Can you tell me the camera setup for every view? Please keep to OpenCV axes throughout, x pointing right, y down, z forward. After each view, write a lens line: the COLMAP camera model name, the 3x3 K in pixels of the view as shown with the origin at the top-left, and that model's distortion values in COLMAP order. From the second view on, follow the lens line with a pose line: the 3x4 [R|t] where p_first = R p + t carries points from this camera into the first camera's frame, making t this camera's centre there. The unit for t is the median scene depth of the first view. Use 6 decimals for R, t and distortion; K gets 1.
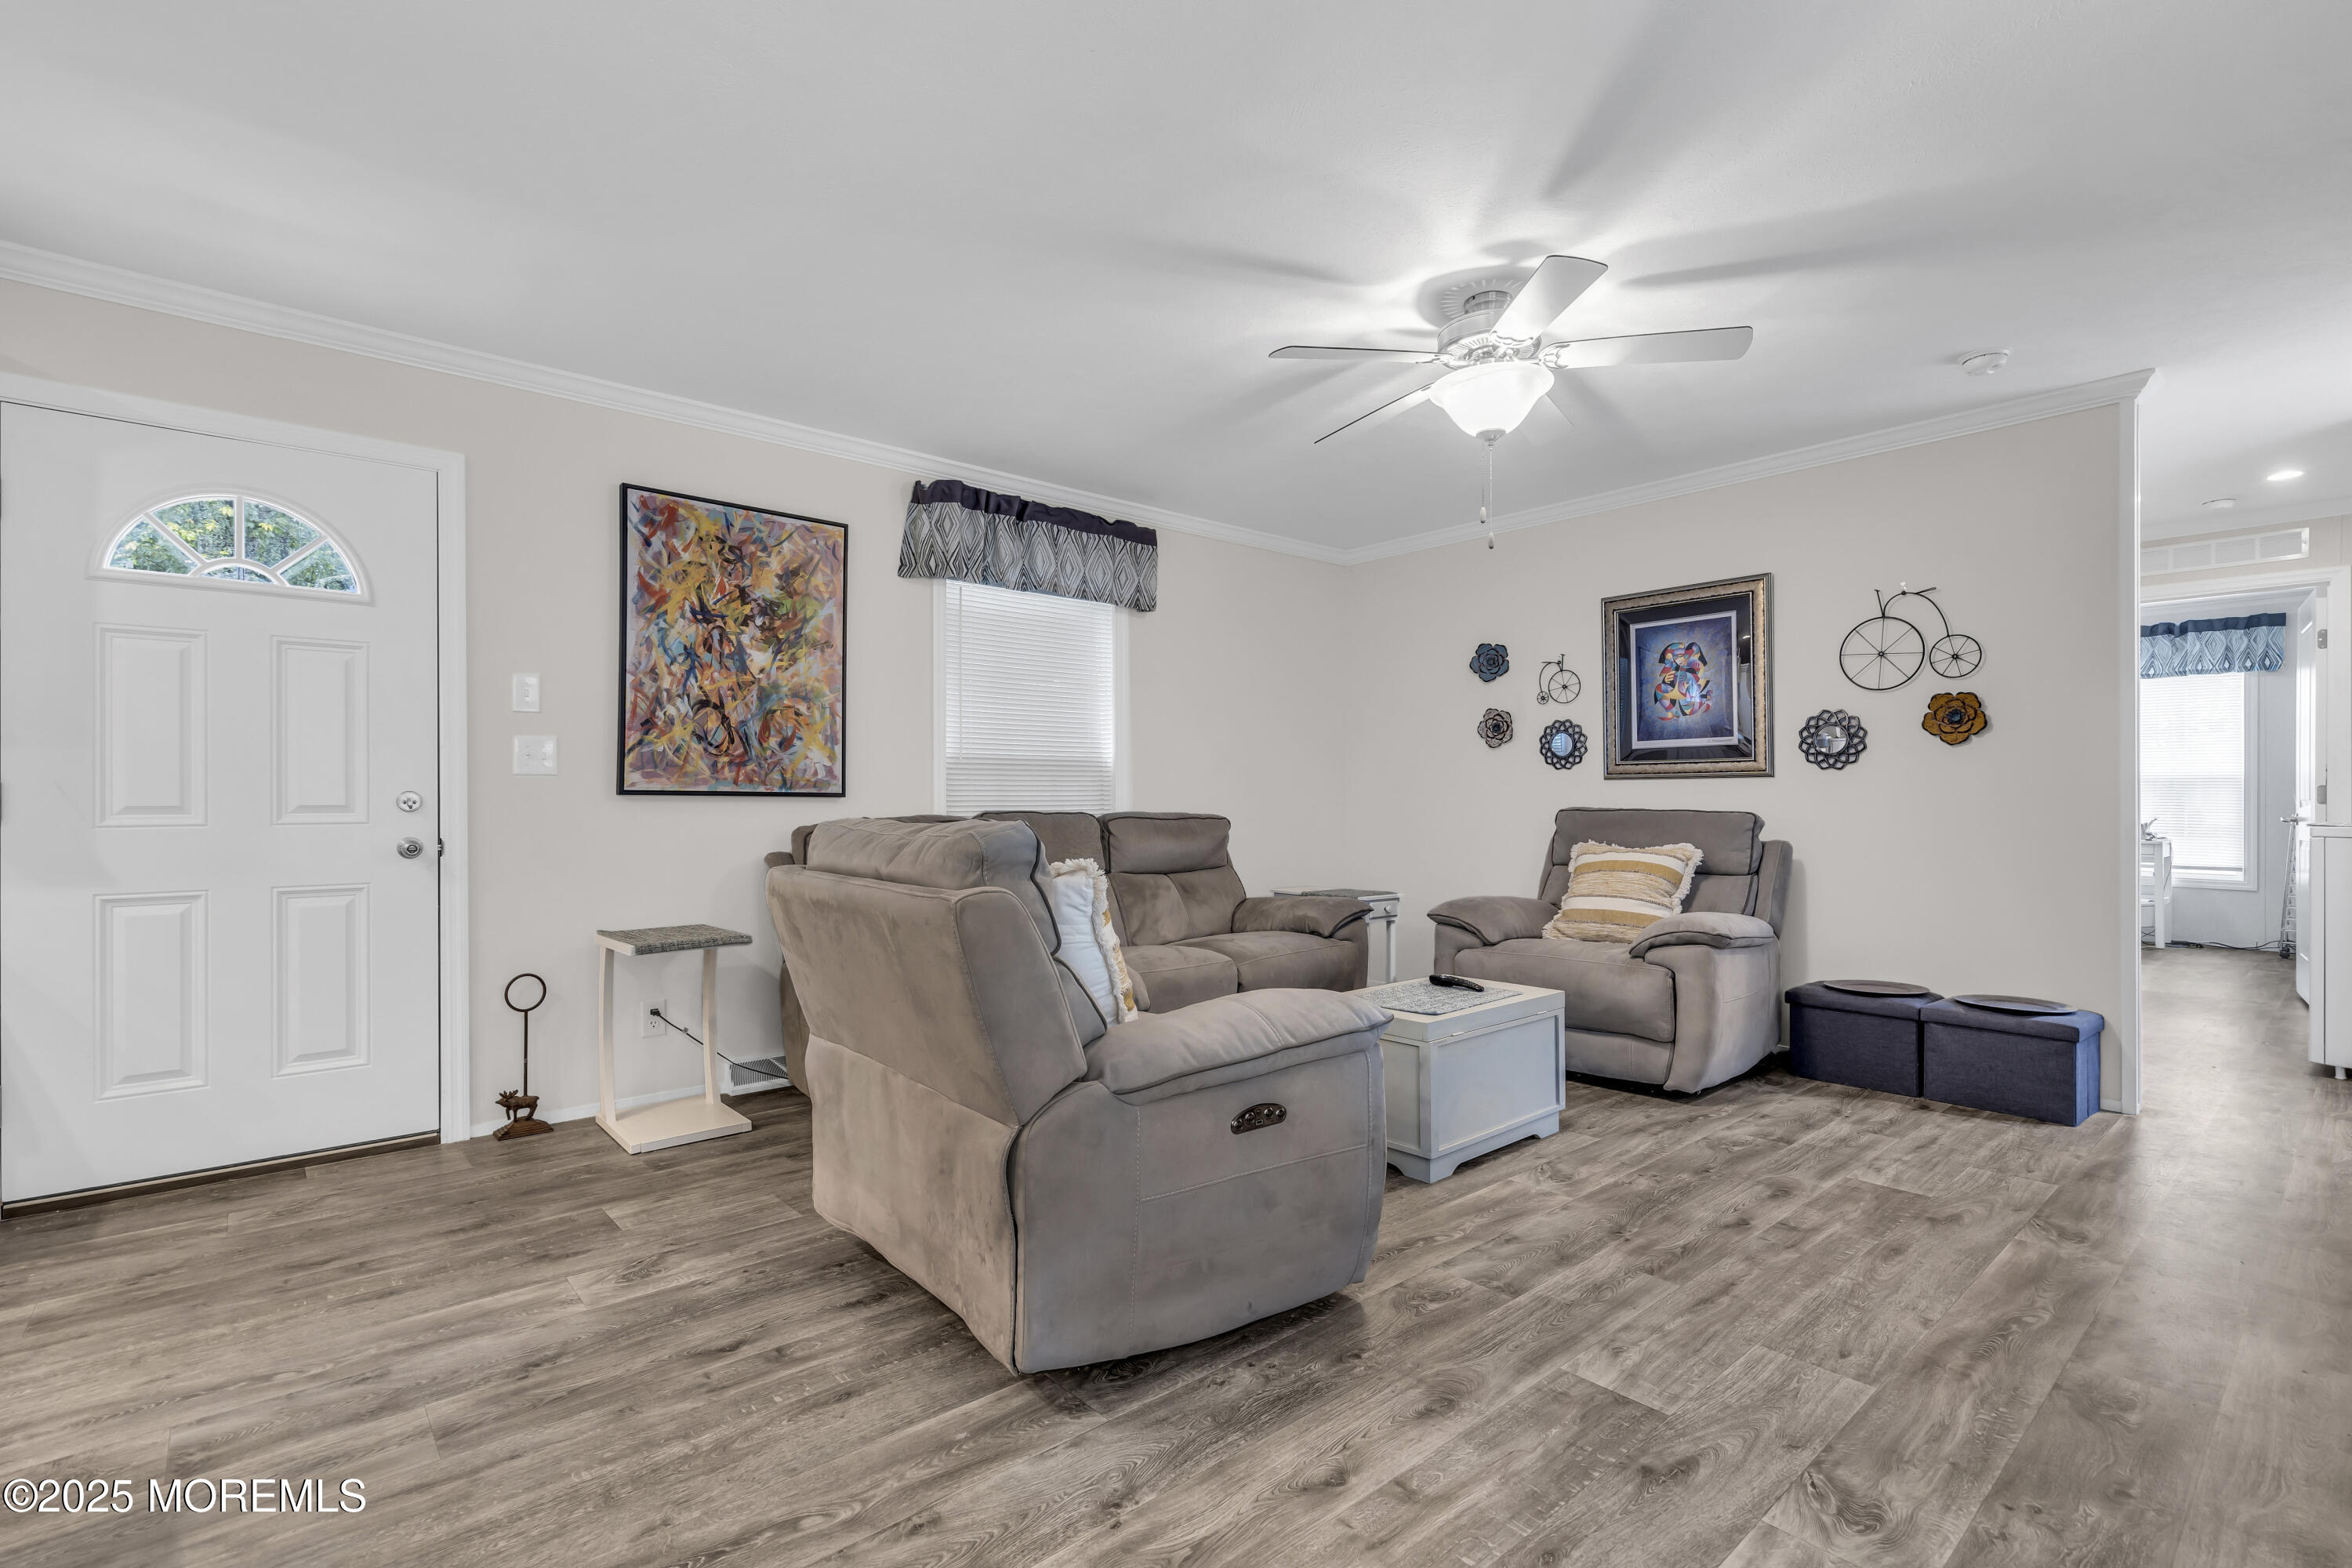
lens RADIAL K [[1073.7, 0, 1168.5], [0, 1073.7, 795.9], [0, 0, 1]] dist [-0.006651, 0.003234]
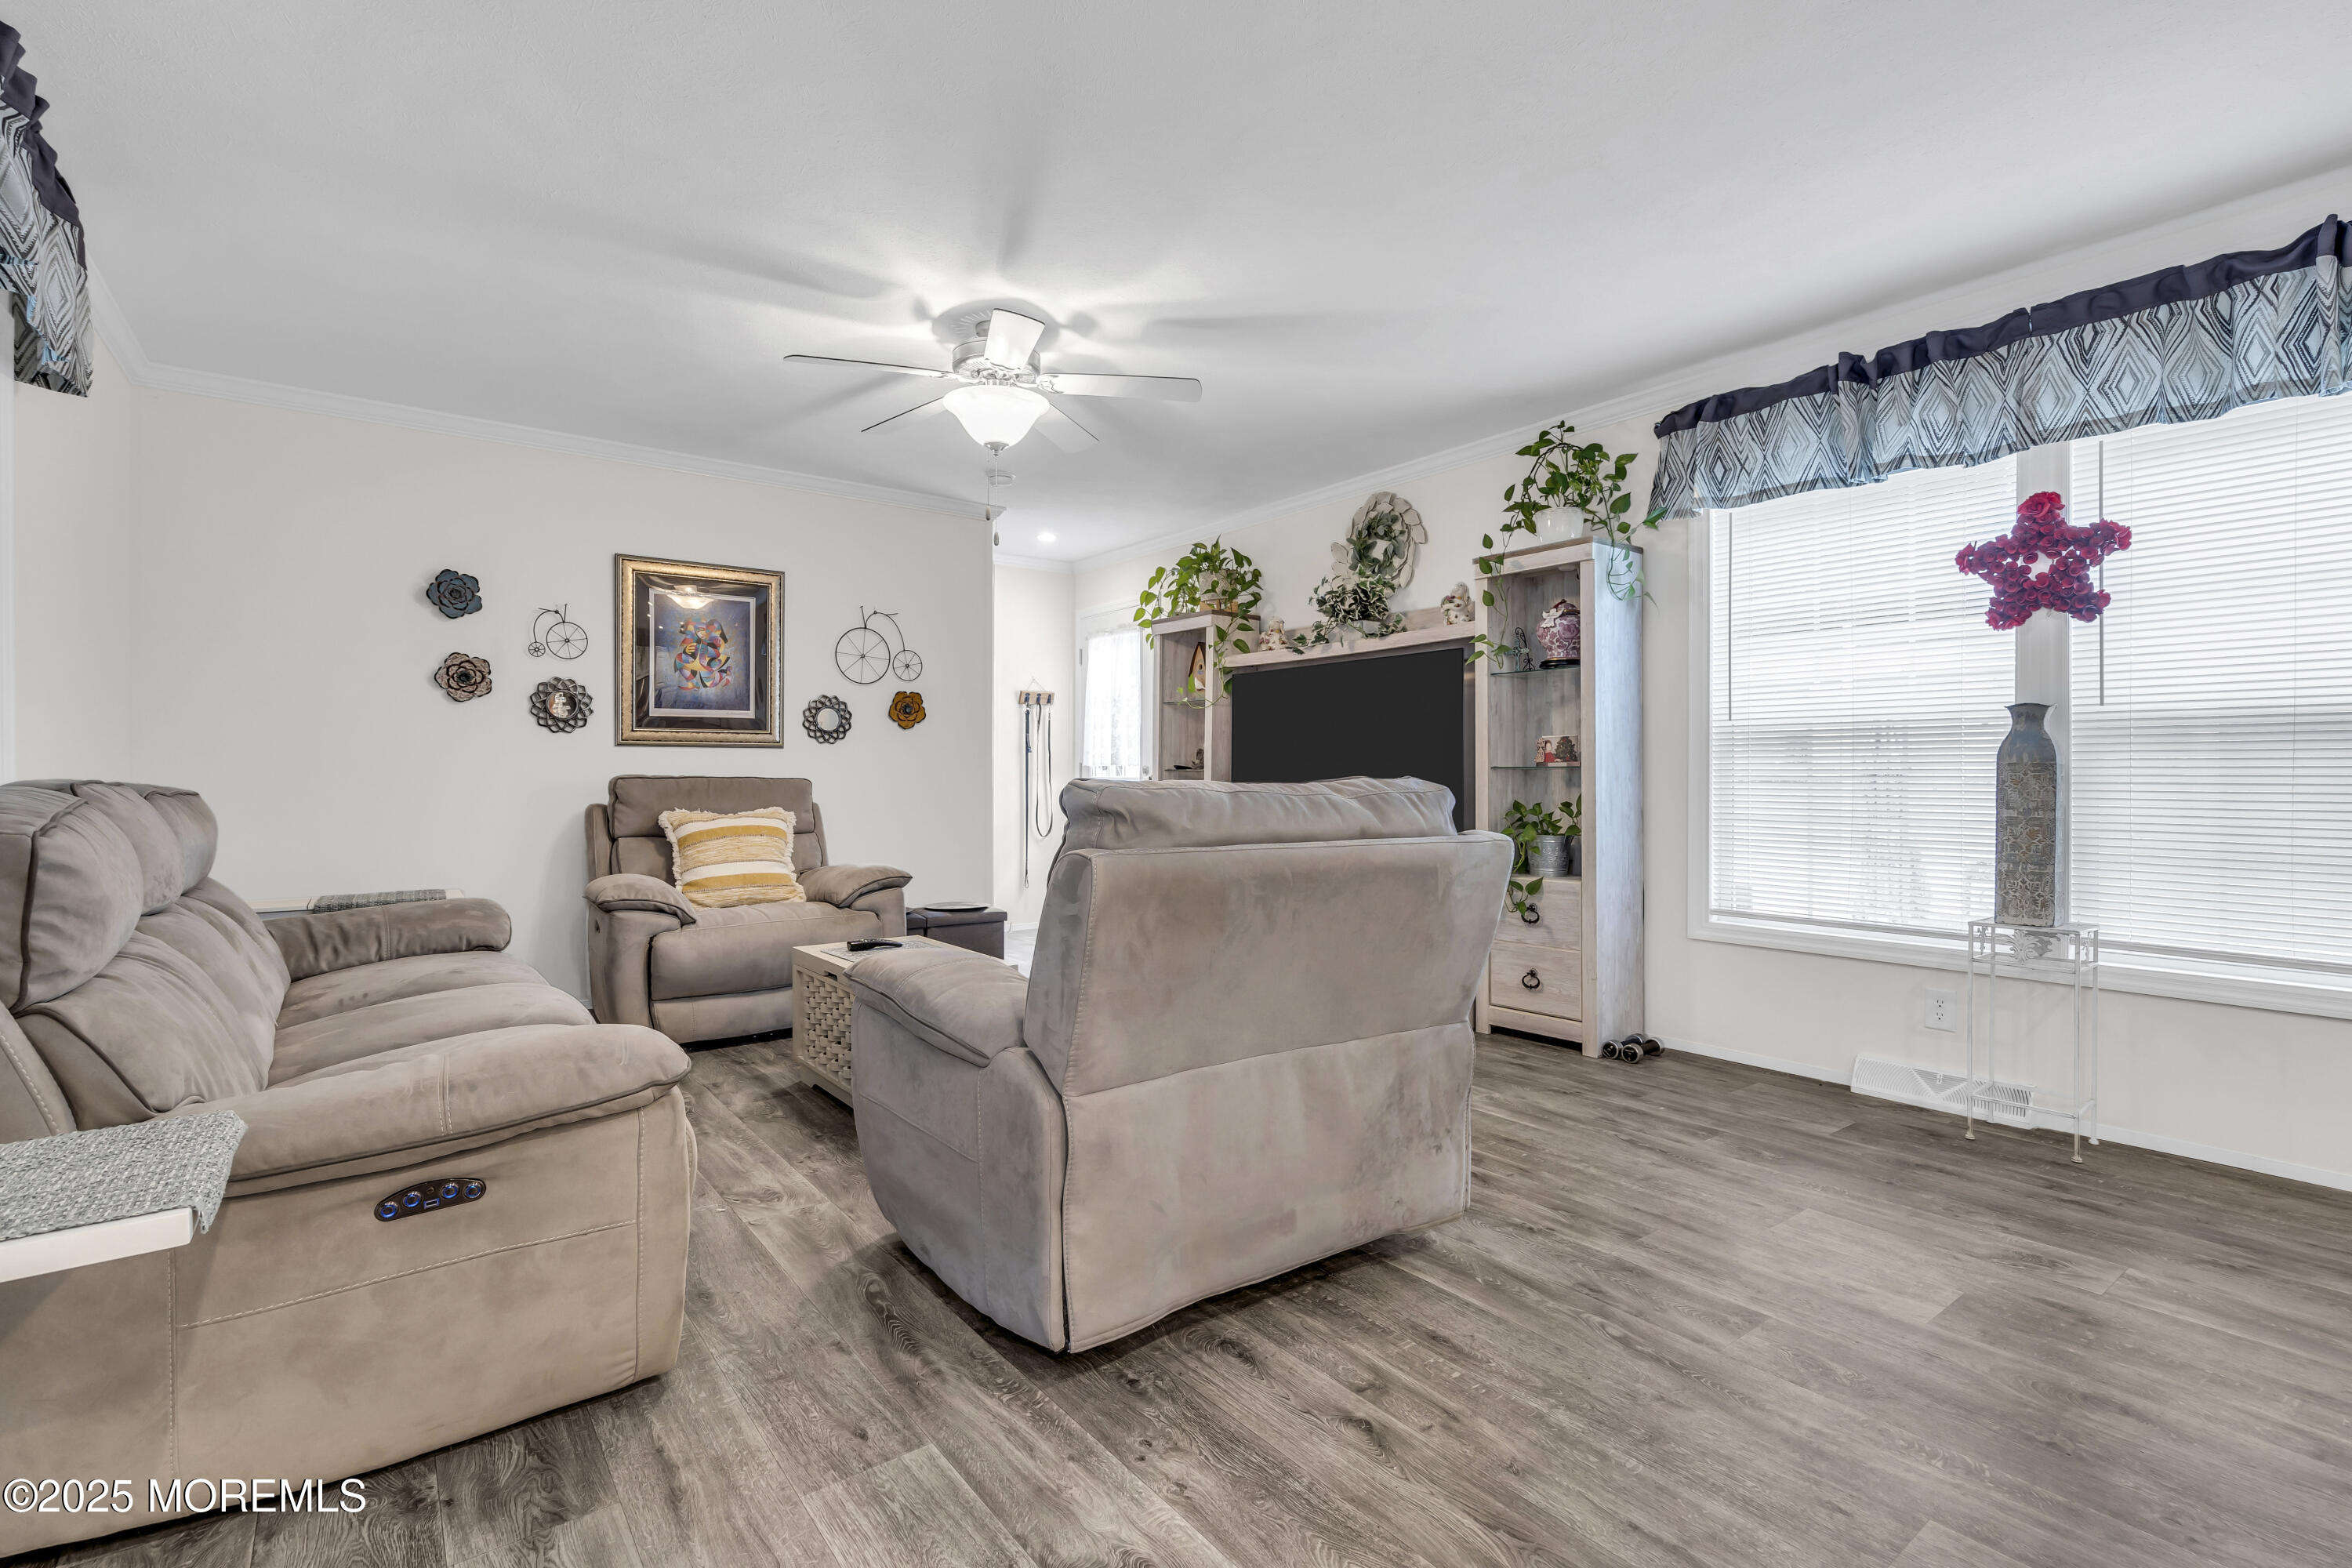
lens RADIAL K [[1073.7, 0, 1172.2], [0, 1073.7, 780.2], [0, 0, 1]] dist [-0.006651, 0.003234]
pose [[0.064286, -0.004598, 0.997921, -0.632428], [-0.005252, 0.999974, 0.004946, 0.009897], [-0.997918, -0.005559, 0.064260, 0.561892]]
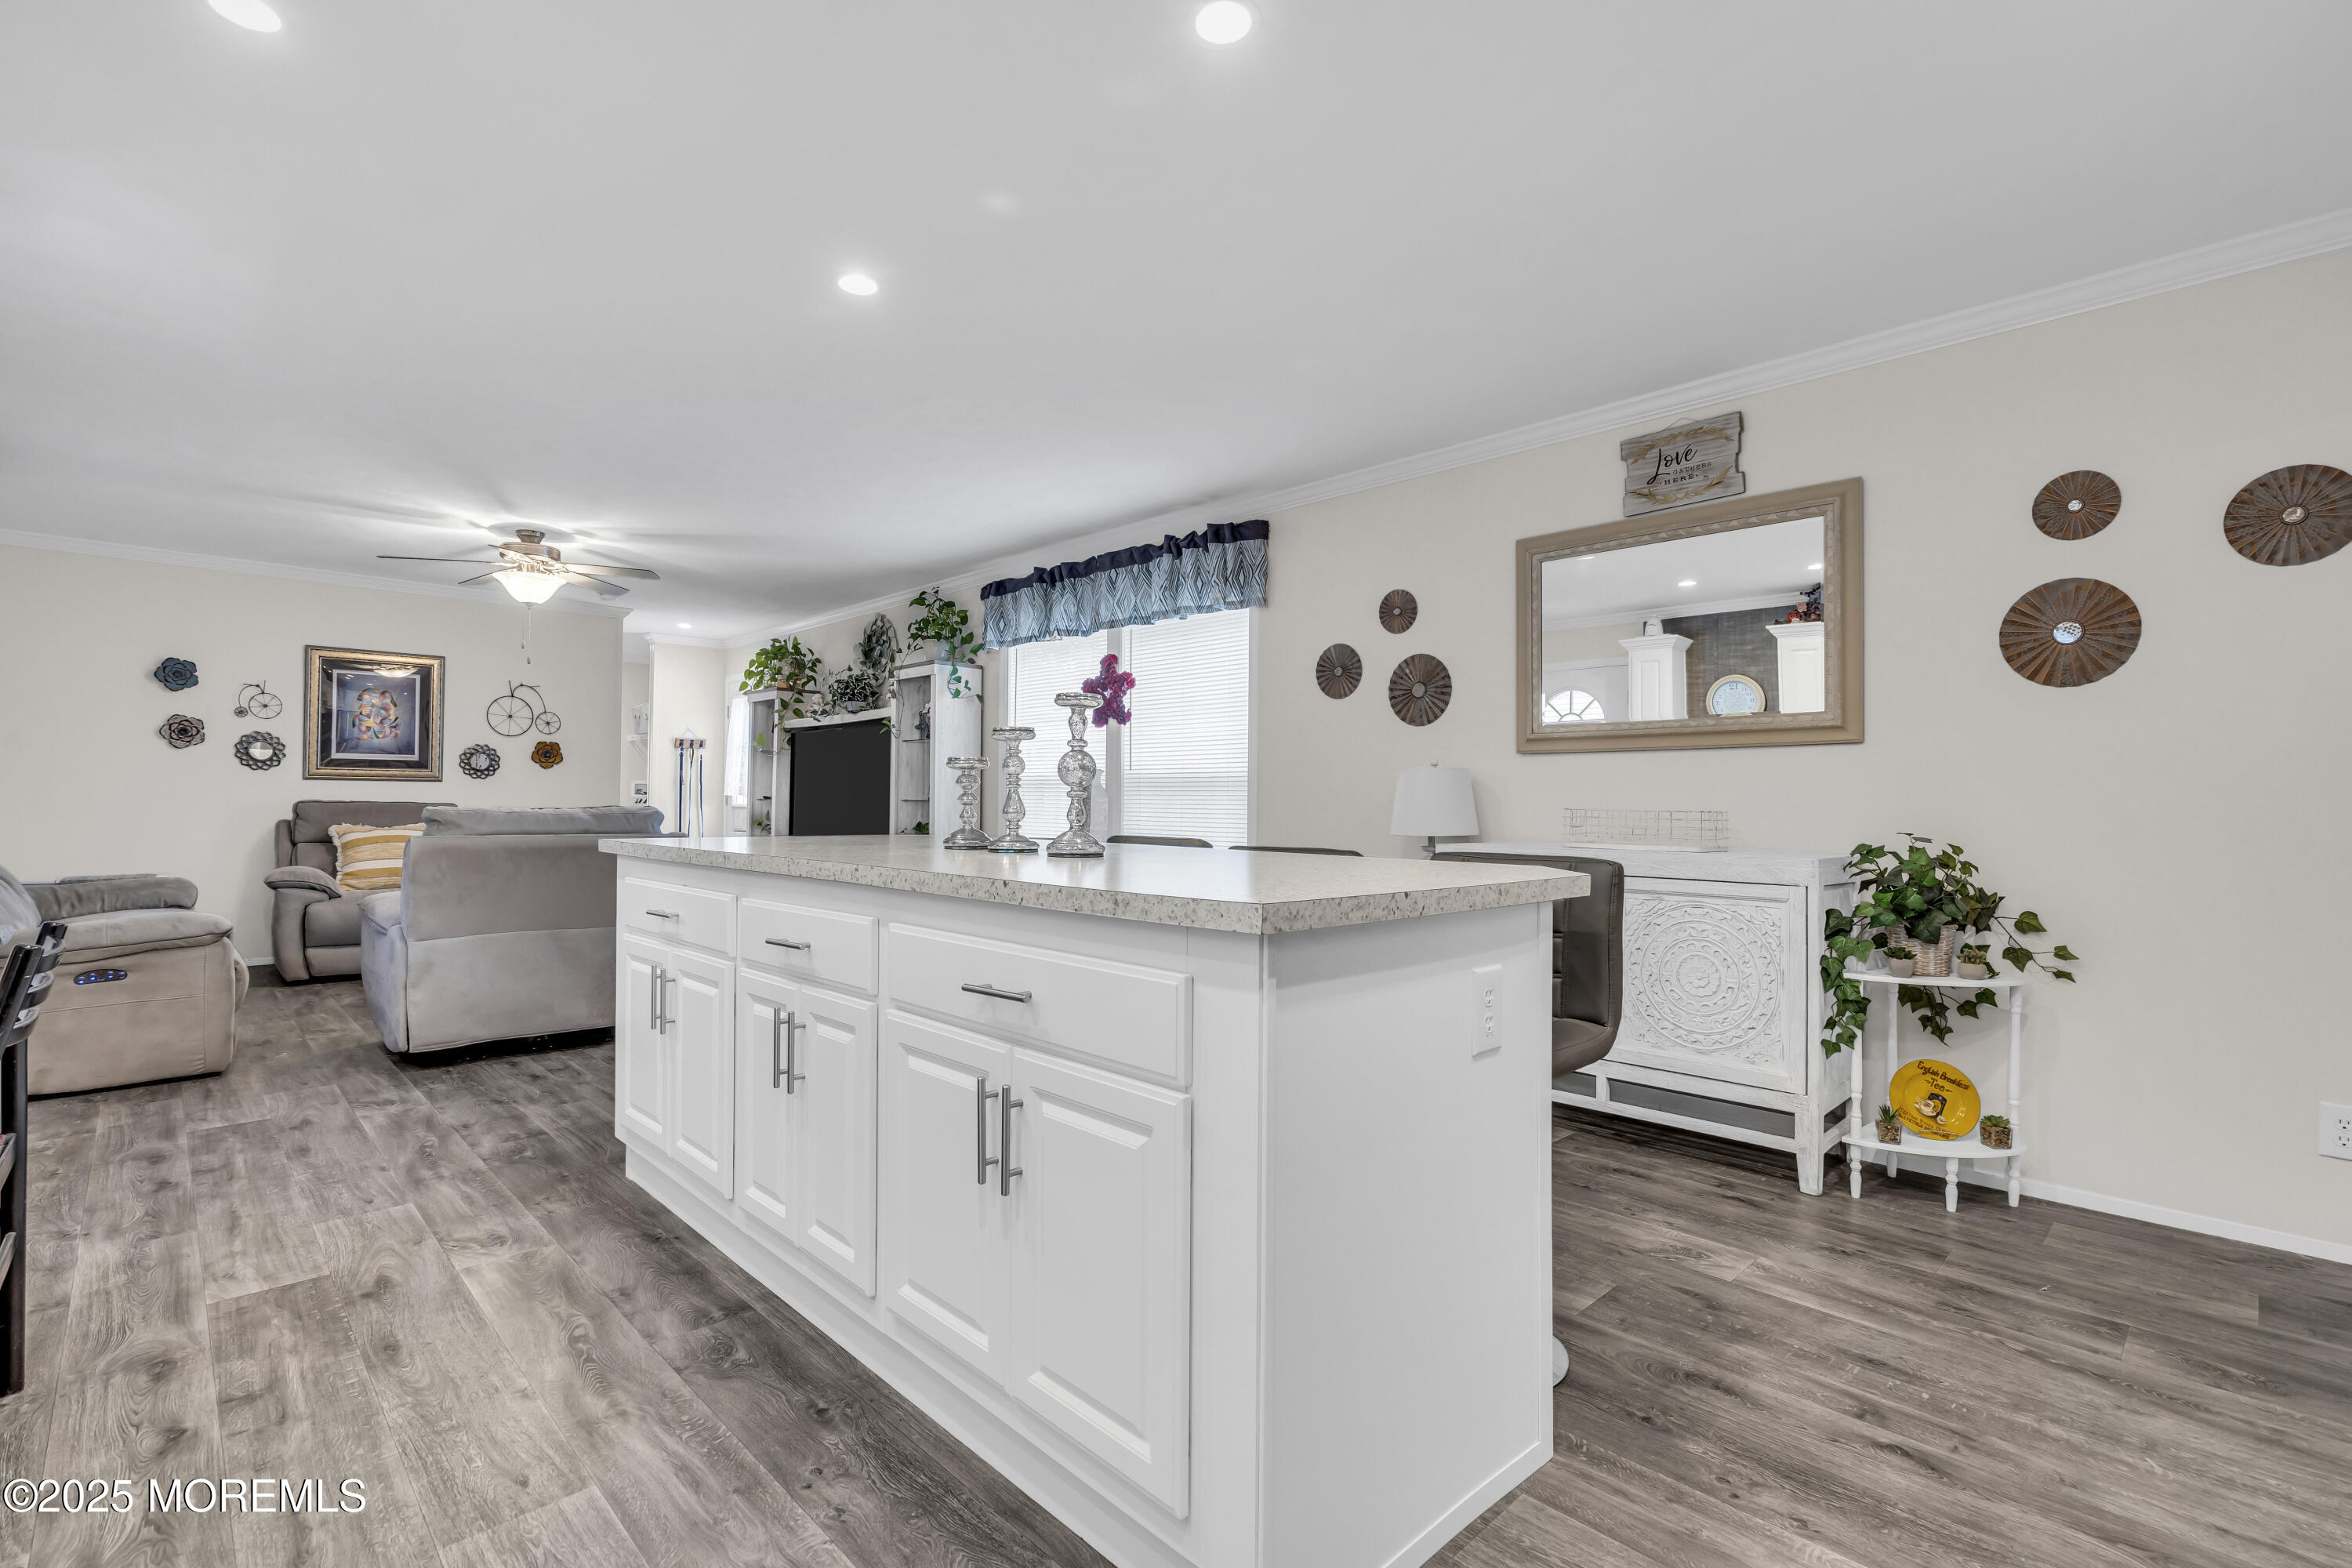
lens RADIAL K [[1064.5, 0, 1171.7], [0, 1064.5, 792.1], [0, 0, 1]] dist [-0.000534, 0.000404]
pose [[-0.055095, 0.010009, 0.998431, -1.241761], [-0.014016, 0.999843, -0.010796, 0.000236], [-0.998383, -0.014589, -0.054946, -0.023645]]
